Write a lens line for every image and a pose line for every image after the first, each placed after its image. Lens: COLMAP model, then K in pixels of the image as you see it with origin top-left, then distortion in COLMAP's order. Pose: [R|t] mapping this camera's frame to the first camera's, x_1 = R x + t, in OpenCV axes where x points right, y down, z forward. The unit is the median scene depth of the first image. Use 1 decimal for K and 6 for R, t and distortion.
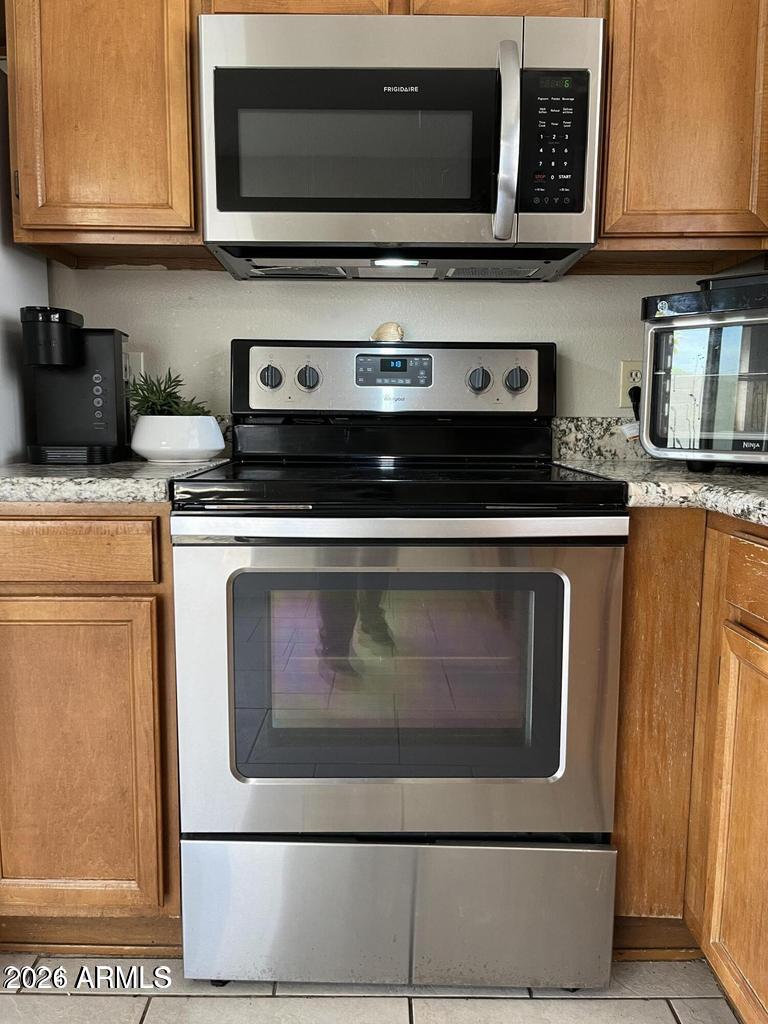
lens RADIAL K [[795.4, 0, 384.0], [0, 795.4, 512.0], [0, 0, 1]] dist [-0.002673, -0.000653]
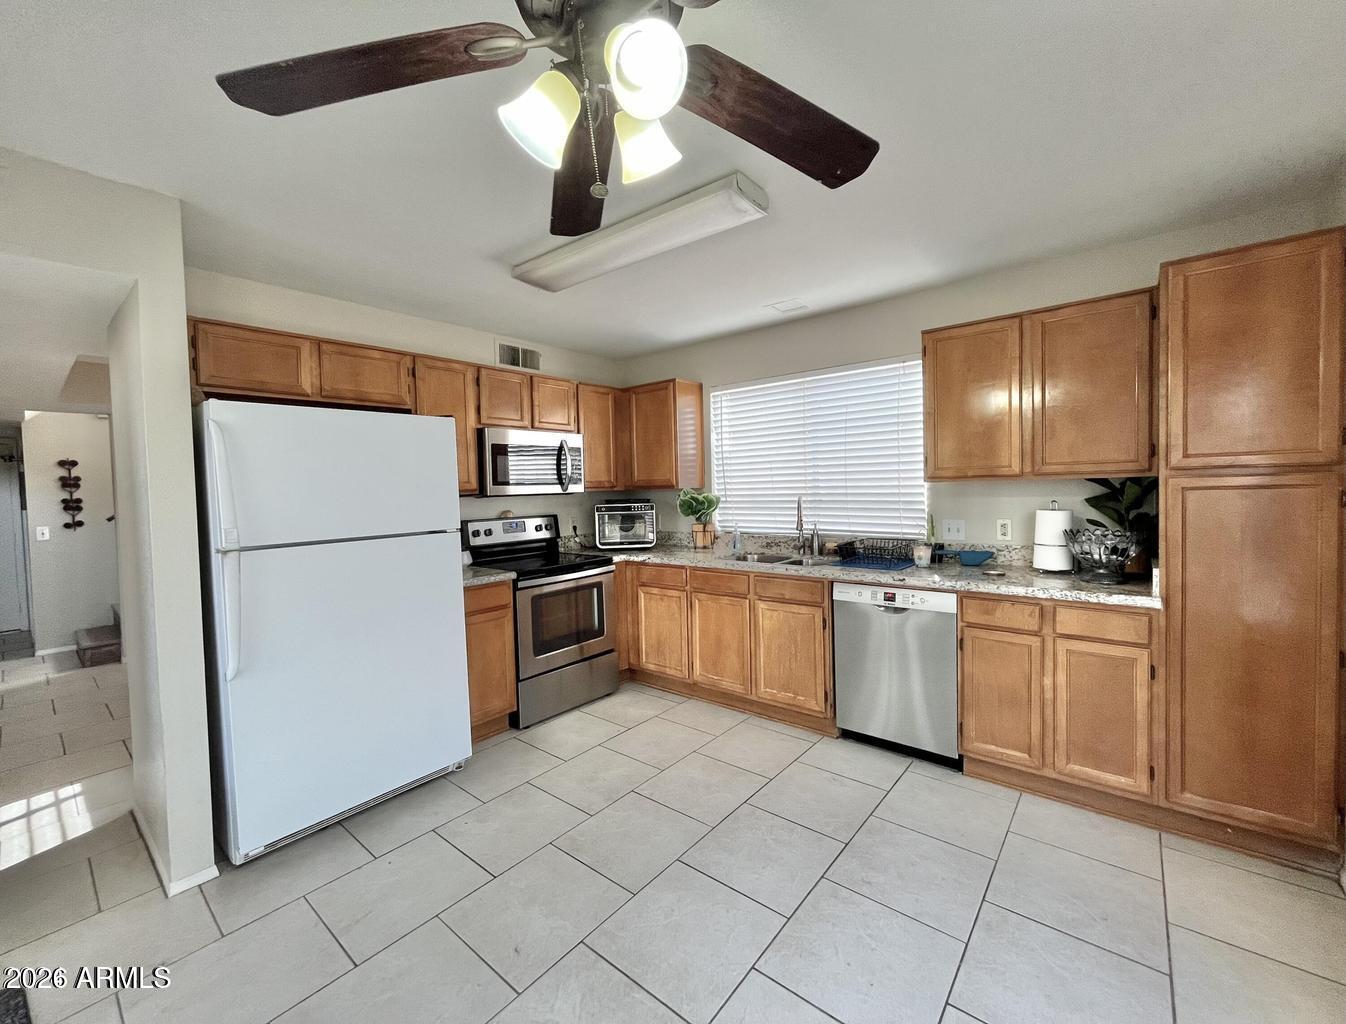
lens RADIAL K [[551.7, 0, 673.0], [0, 551.7, 512.0], [0, 0, 1]] dist [0.000051, 0.000000]
pose [[0.630077, -0.056315, 0.774488, -1.457336], [0.123120, 0.991996, -0.028032, -0.127823], [-0.766710, 0.113017, 0.631968, -0.914887]]
